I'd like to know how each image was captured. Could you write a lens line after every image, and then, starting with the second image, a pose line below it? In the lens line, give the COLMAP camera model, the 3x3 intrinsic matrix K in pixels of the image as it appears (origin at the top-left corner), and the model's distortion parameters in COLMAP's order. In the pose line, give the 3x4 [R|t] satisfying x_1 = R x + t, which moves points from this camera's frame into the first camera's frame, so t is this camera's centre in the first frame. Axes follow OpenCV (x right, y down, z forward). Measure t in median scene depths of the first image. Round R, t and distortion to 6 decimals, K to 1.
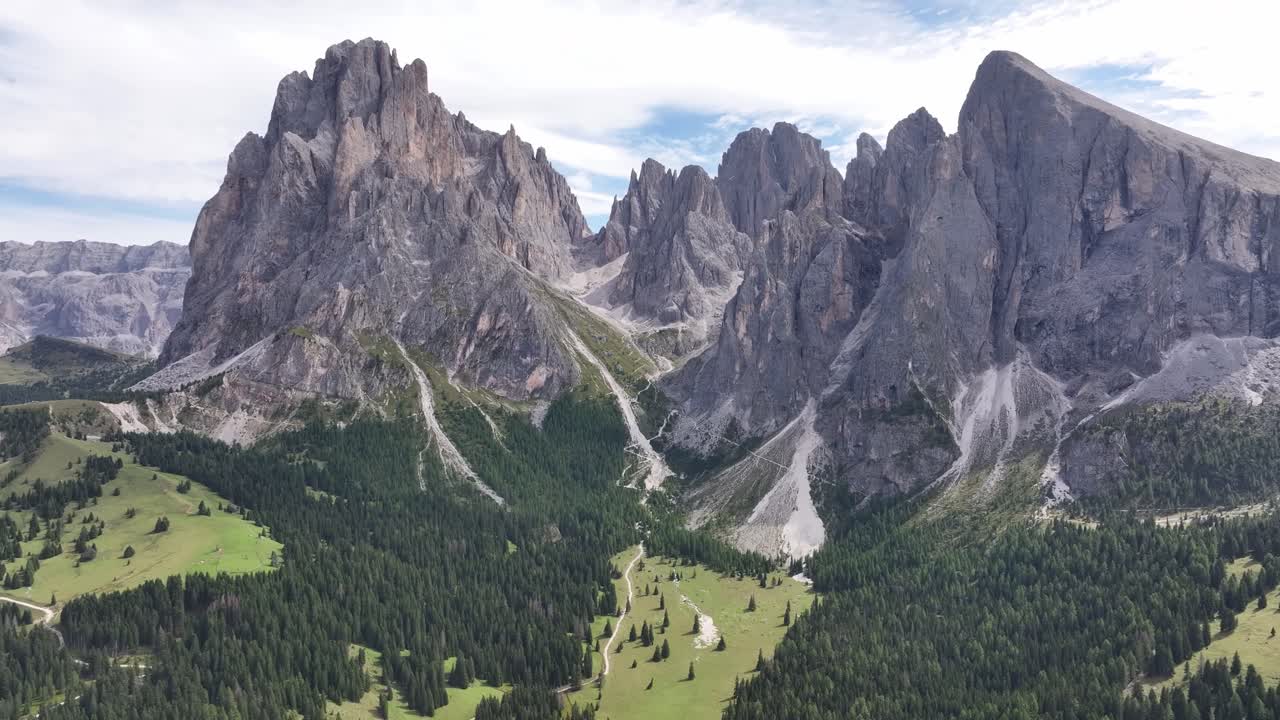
lens RADIAL K [[1088.4, 0, 640.0], [0, 1088.4, 360.0], [0, 0, 1]] dist [0.005088, 0.004016]
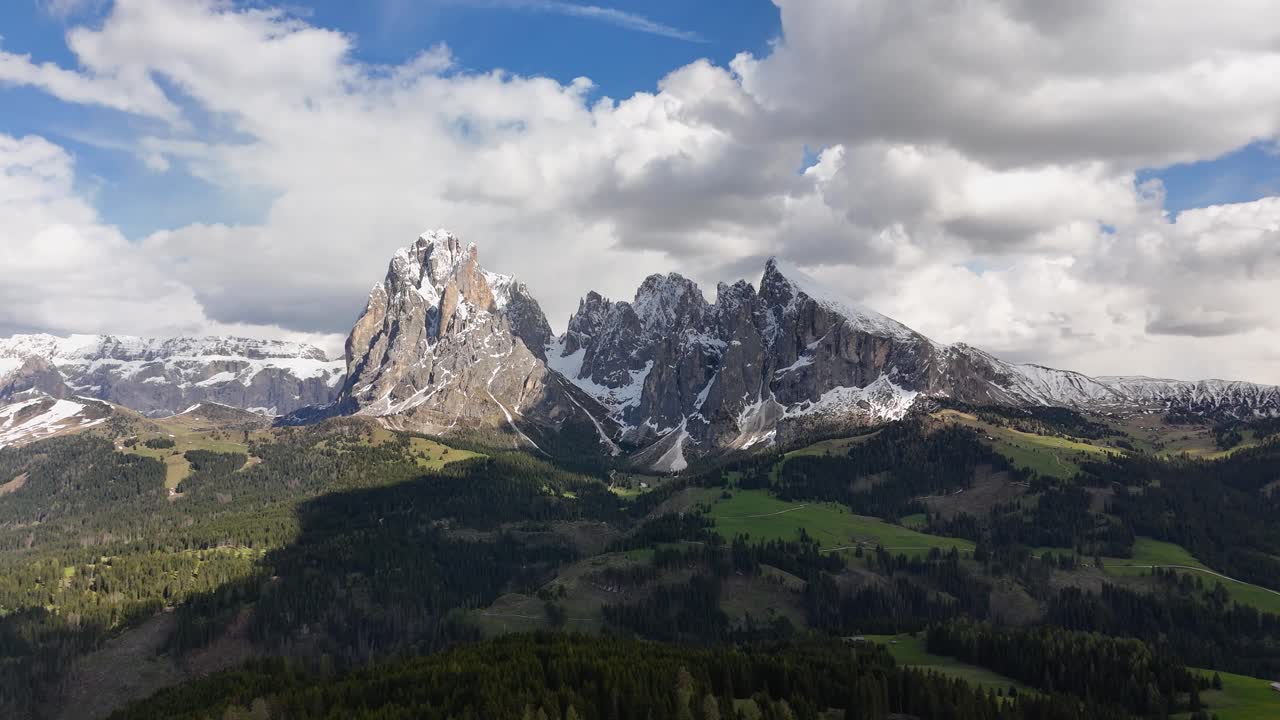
lens RADIAL K [[1088.4, 0, 640.0], [0, 1088.4, 360.0], [0, 0, 1]] dist [0.005088, 0.004016]
pose [[0.995833, 0.006231, 0.090978, -0.132353], [0.001413, 0.996489, -0.083714, 0.100217], [-0.091180, 0.083493, 0.992328, -1.178848]]
